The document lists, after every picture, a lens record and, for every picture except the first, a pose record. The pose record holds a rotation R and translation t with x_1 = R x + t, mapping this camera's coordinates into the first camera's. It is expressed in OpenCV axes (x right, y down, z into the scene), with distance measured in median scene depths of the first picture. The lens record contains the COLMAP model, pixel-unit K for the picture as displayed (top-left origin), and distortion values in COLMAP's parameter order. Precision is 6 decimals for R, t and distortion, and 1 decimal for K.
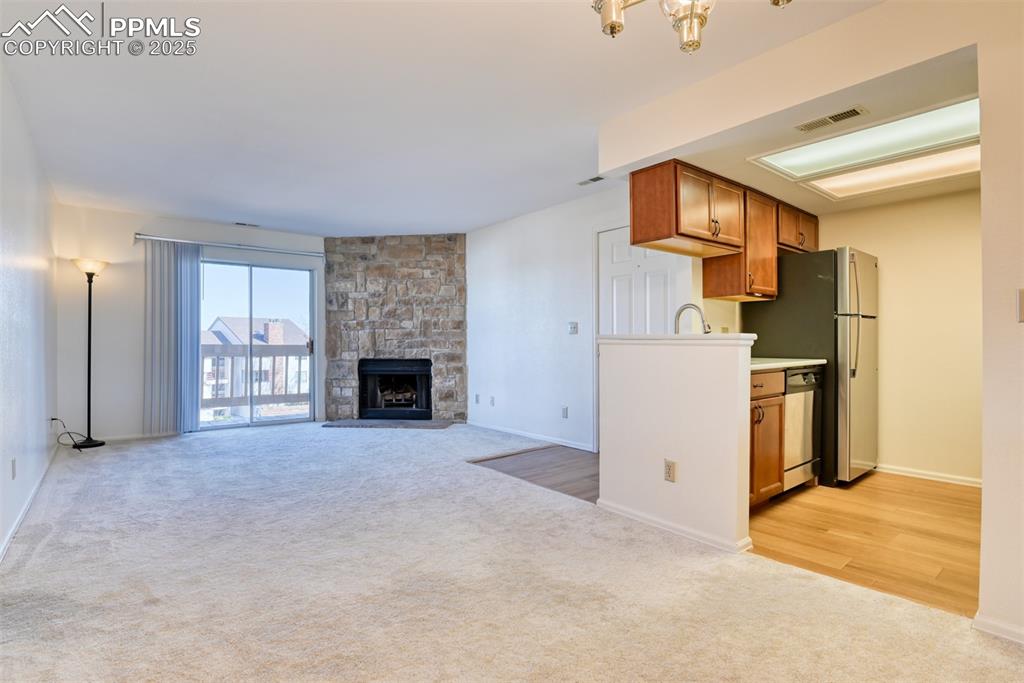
lens RADIAL K [[504.4, 0, 512.0], [0, 504.4, 341.5], [0, 0, 1]] dist [-0.021019, -0.000531]
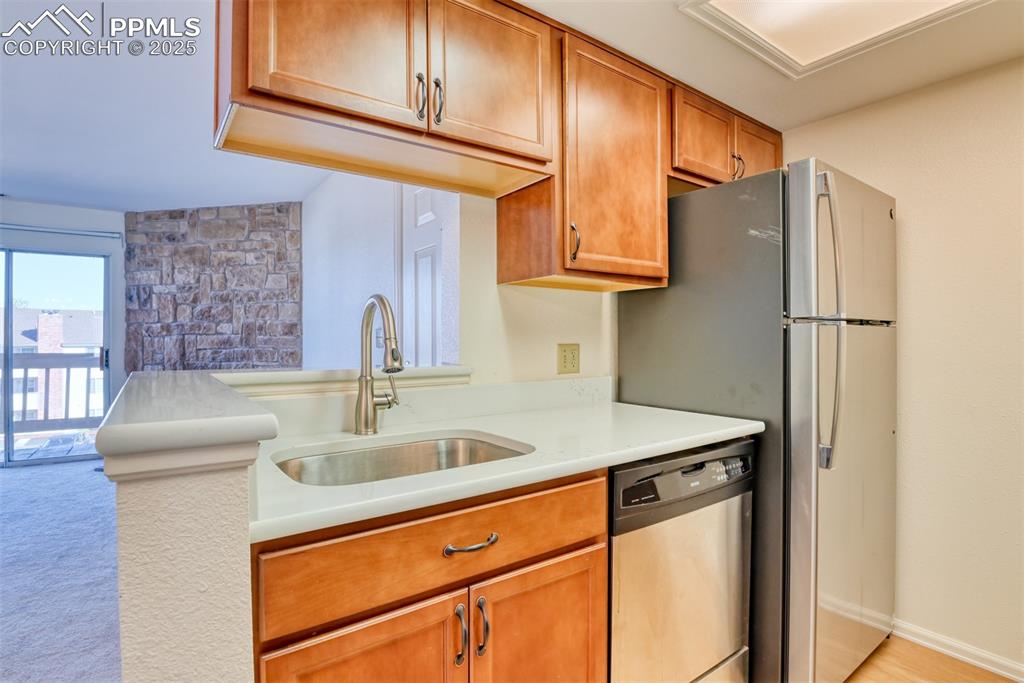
lens RADIAL K [[511.4, 0, 494.8], [0, 511.4, 336.0], [0, 0, 1]] dist [-0.017542, -0.000577]
pose [[0.997684, 0.000061, -0.068016, 0.230989], [-0.000407, 0.999987, -0.005070, -0.019757], [0.068015, 0.005086, 0.997671, 0.294717]]
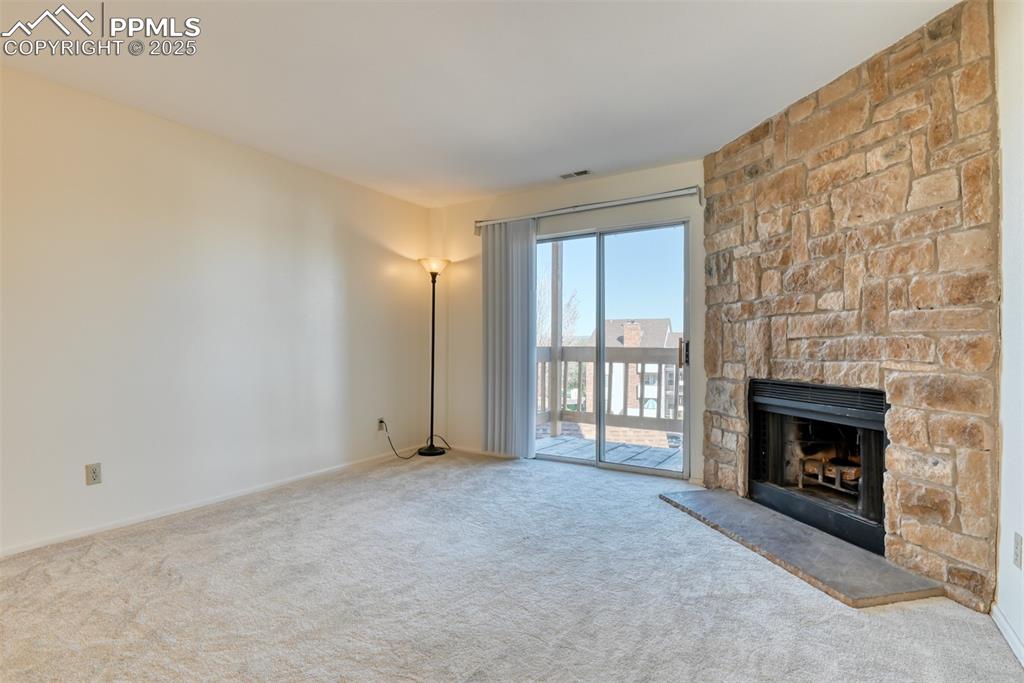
lens RADIAL K [[503.1, 0, 512.3], [0, 503.1, 350.6], [0, 0, 1]] dist [-0.034597, -0.000715]
pose [[0.320709, 0.011481, -0.947108, 0.088800], [0.001460, 0.999919, 0.012615, 0.000280], [0.947177, -0.005429, 0.320667, 0.630456]]
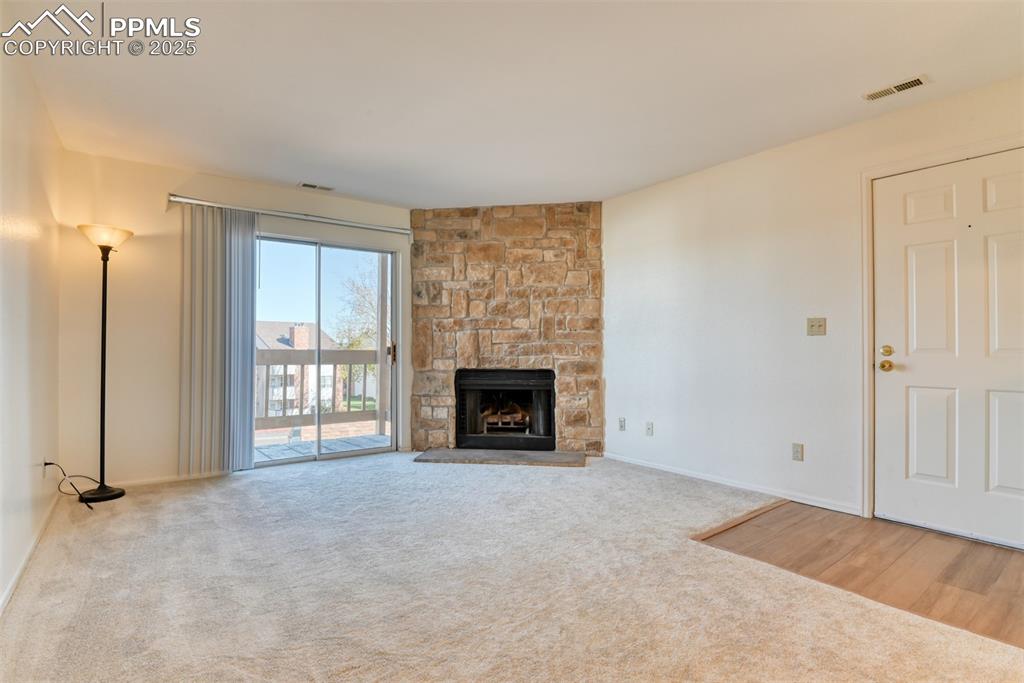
lens RADIAL K [[504.4, 0, 512.0], [0, 504.4, 341.5], [0, 0, 1]] dist [-0.021019, -0.000531]
pose [[0.999434, 0.000775, -0.033631, -0.197774], [-0.001061, 0.999963, -0.008504, -0.000551], [0.033623, 0.008535, 0.999398, 0.249443]]
